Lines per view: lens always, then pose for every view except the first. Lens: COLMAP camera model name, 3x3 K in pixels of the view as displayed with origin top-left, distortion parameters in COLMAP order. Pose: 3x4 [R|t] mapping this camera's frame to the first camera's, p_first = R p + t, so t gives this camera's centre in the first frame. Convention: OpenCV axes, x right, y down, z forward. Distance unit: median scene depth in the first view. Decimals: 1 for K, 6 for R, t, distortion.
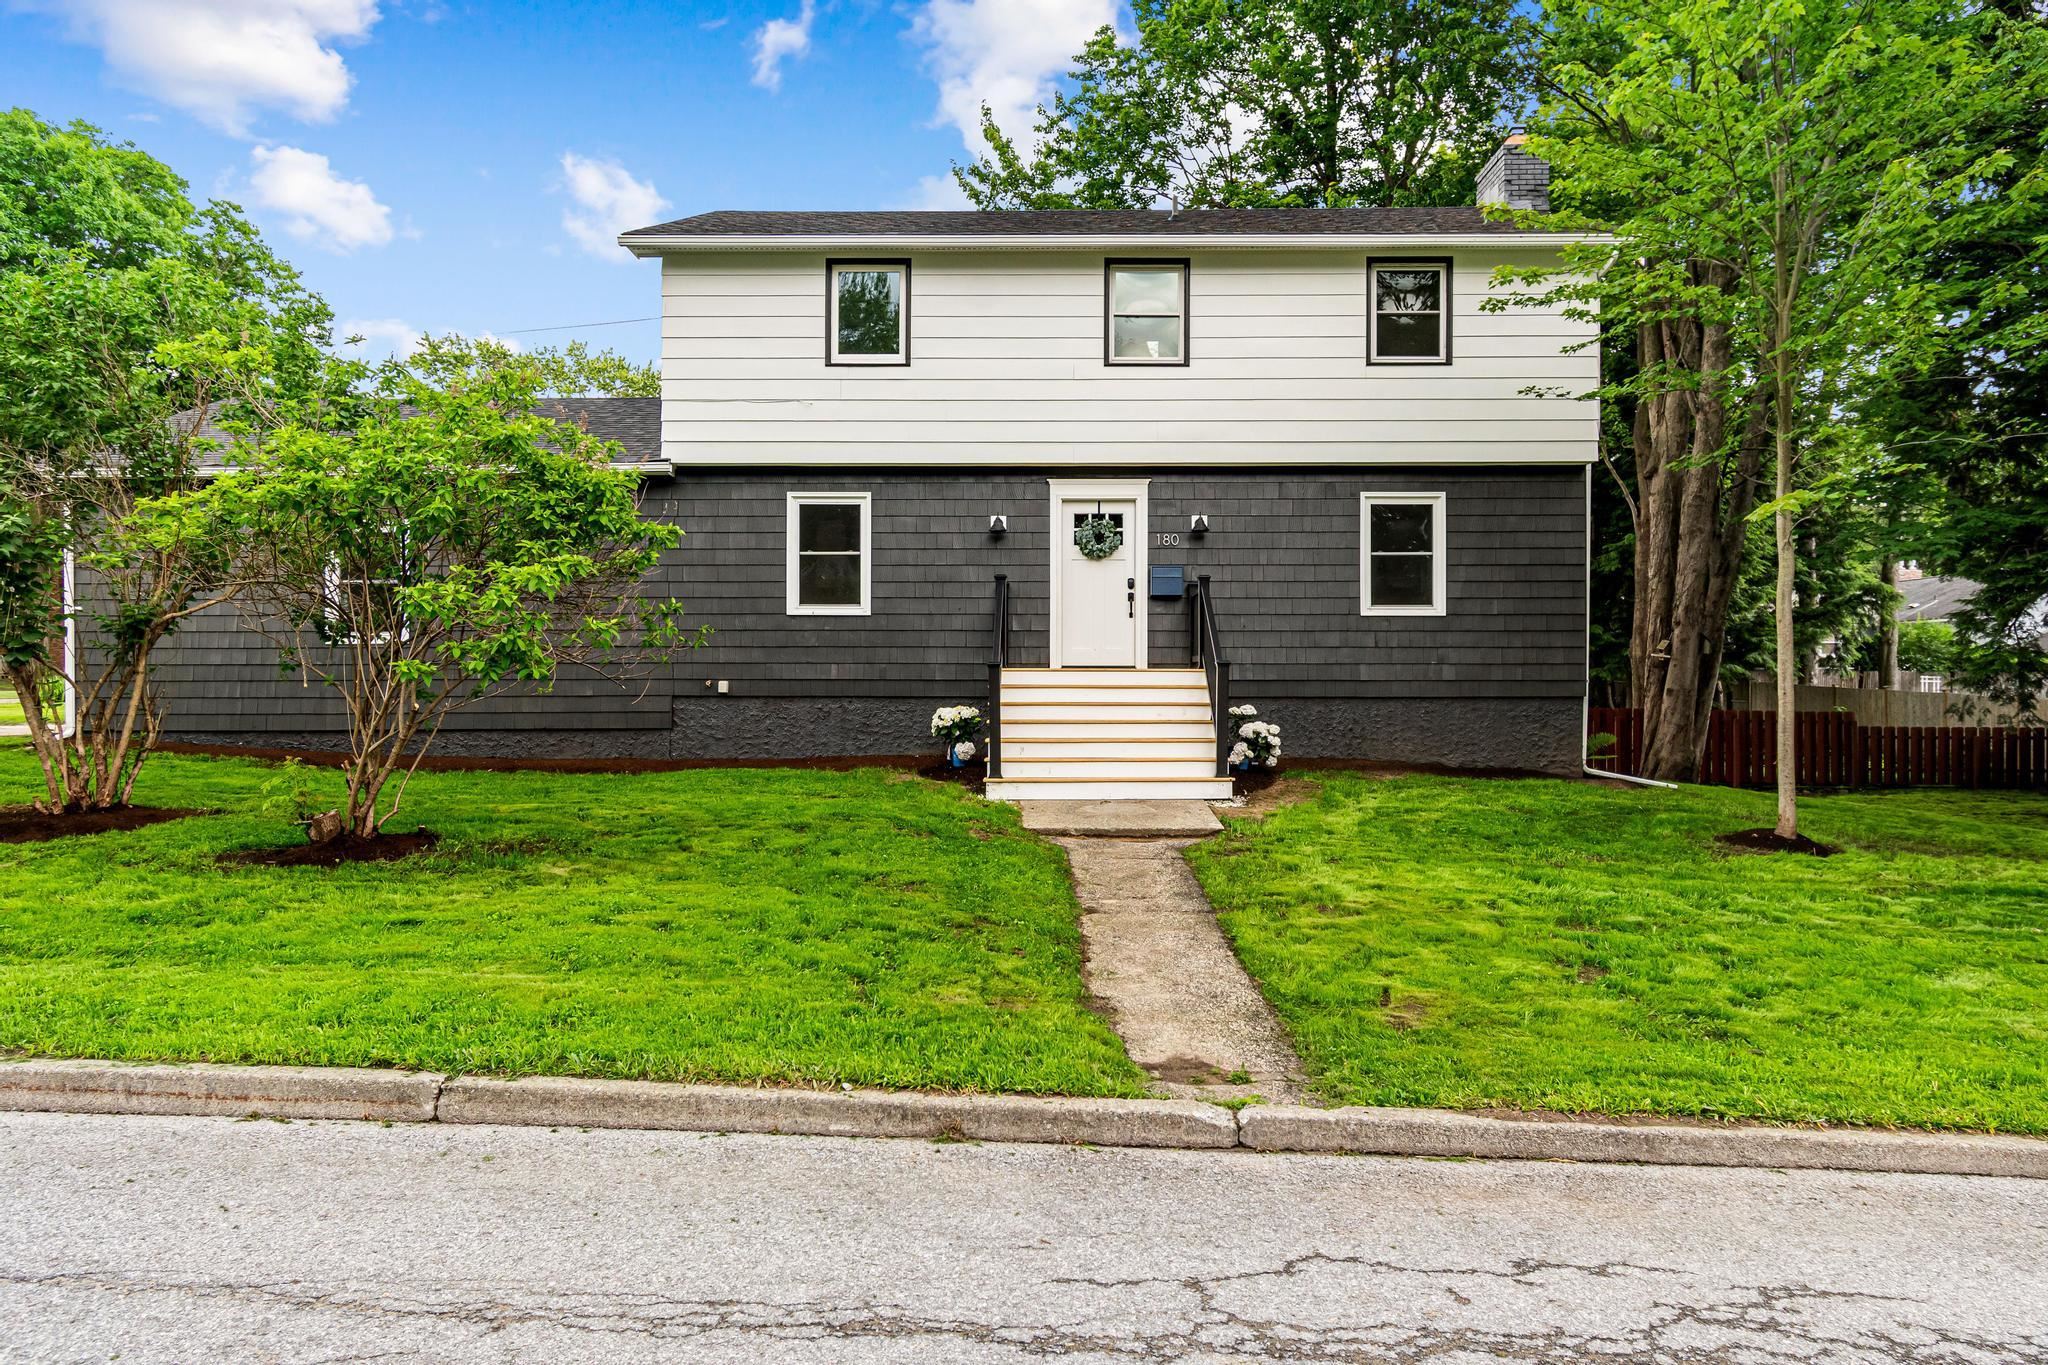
lens RADIAL K [[1242.7, 0, 981.4], [0, 1242.7, 681.6], [0, 0, 1]] dist [0.000642, 0.002854]
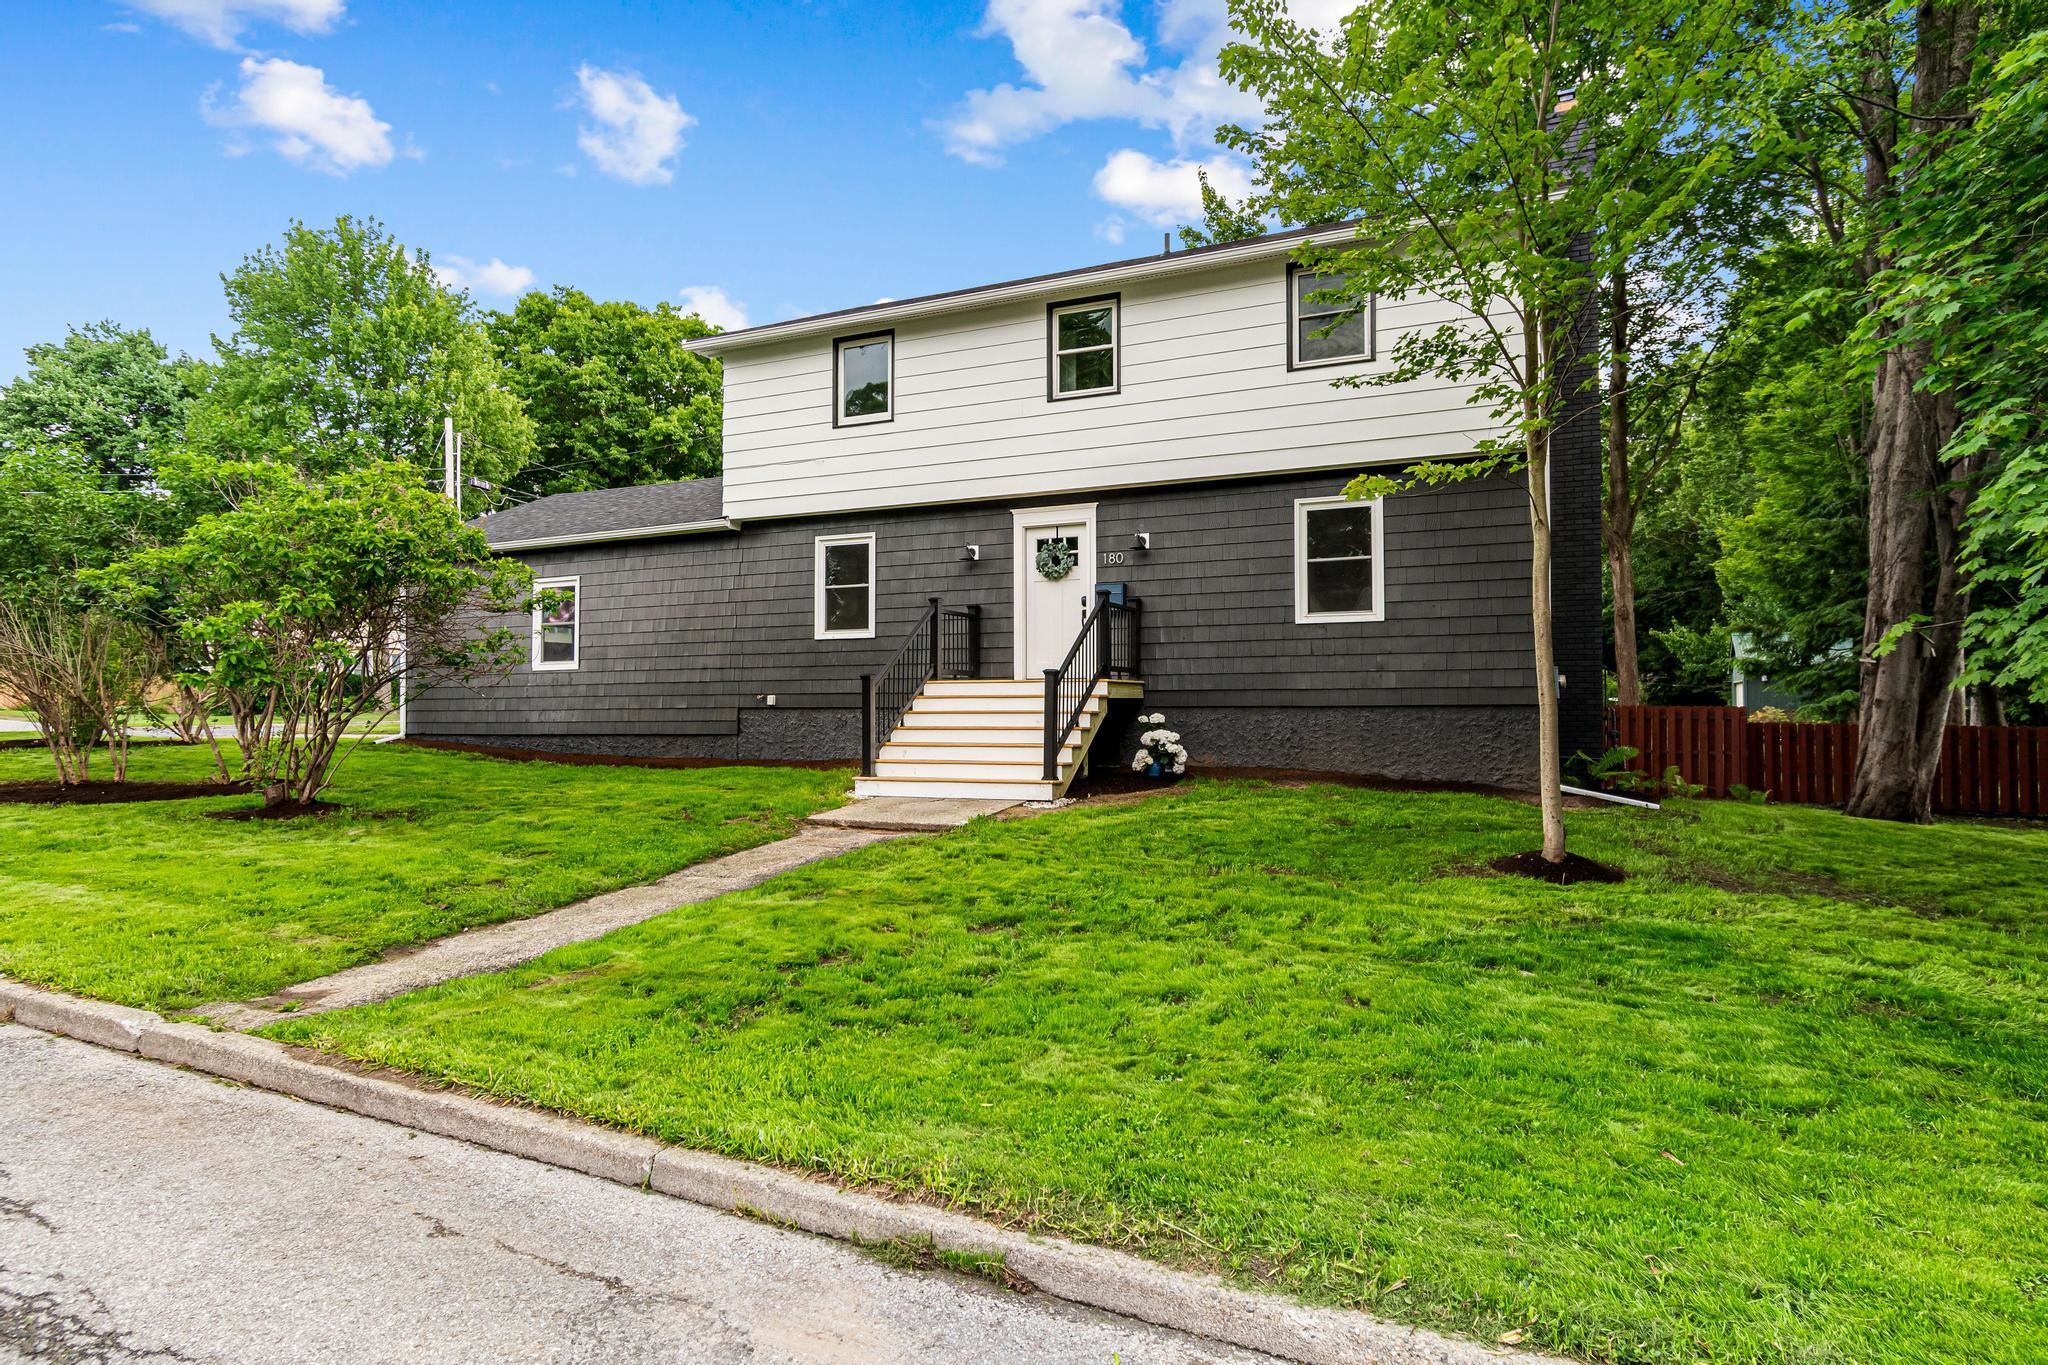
lens RADIAL K [[1098.2, 0, 1007.2], [0, 1098.2, 689.2], [0, 0, 1]] dist [-0.000985, -0.000018]
pose [[0.919018, -0.010118, -0.394085, 0.441097], [0.004146, 0.999863, -0.016005, 0.012142], [0.394193, 0.013075, 0.918934, 0.106463]]
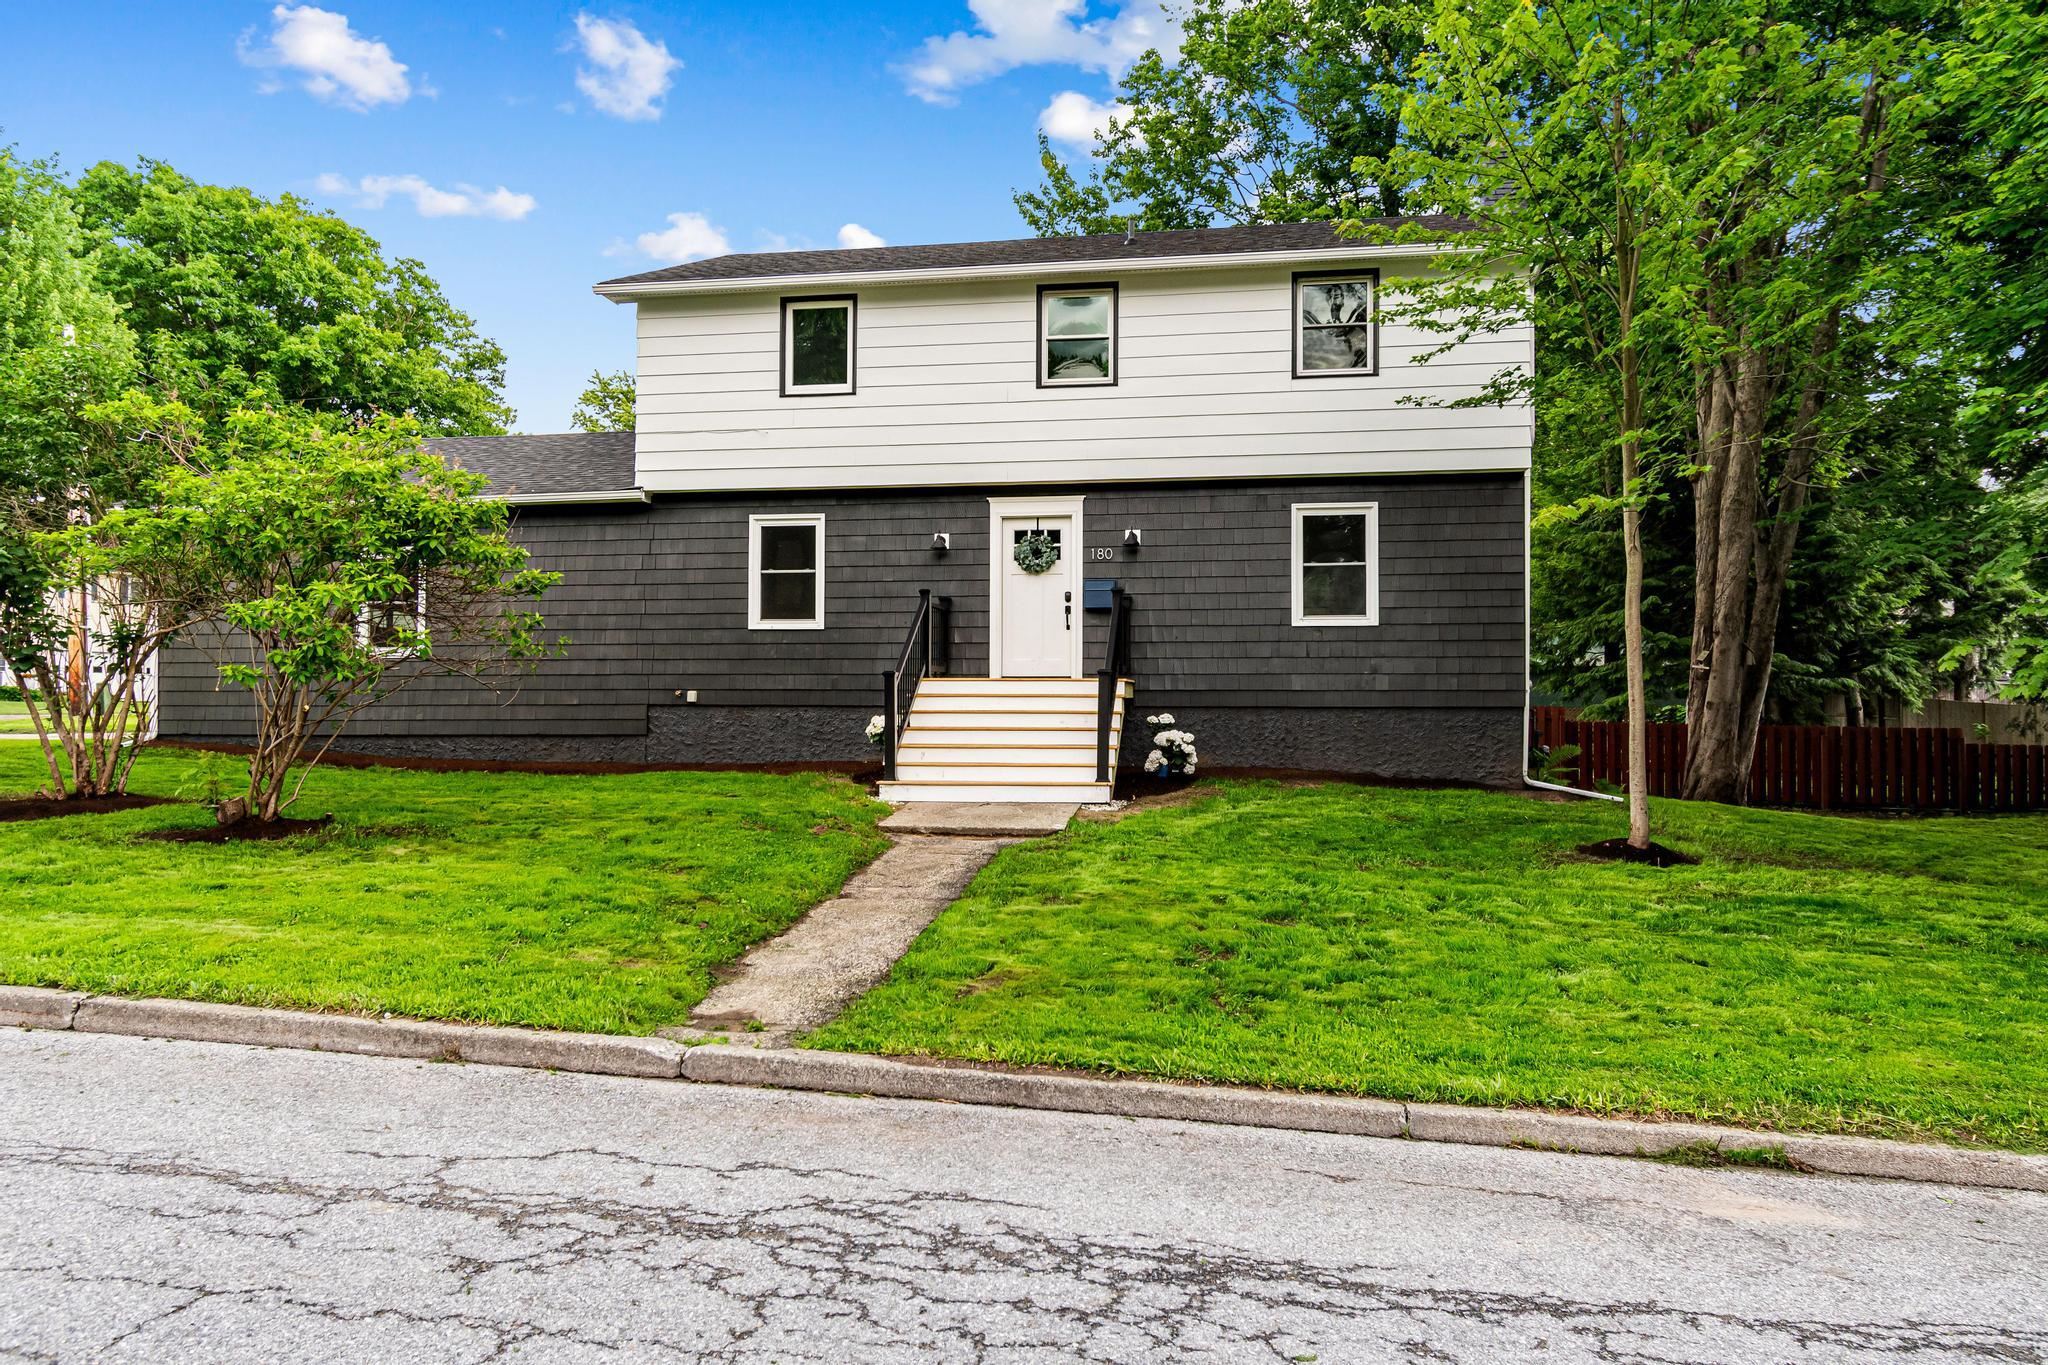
lens RADIAL K [[1242.7, 0, 983.3], [0, 1242.7, 684.4], [0, 0, 1]] dist [0.000642, 0.002854]
pose [[0.989822, -0.000494, -0.142312, 0.202220], [-0.001288, 0.999922, -0.012430, 0.007125], [0.142307, 0.012486, 0.989744, -0.033528]]
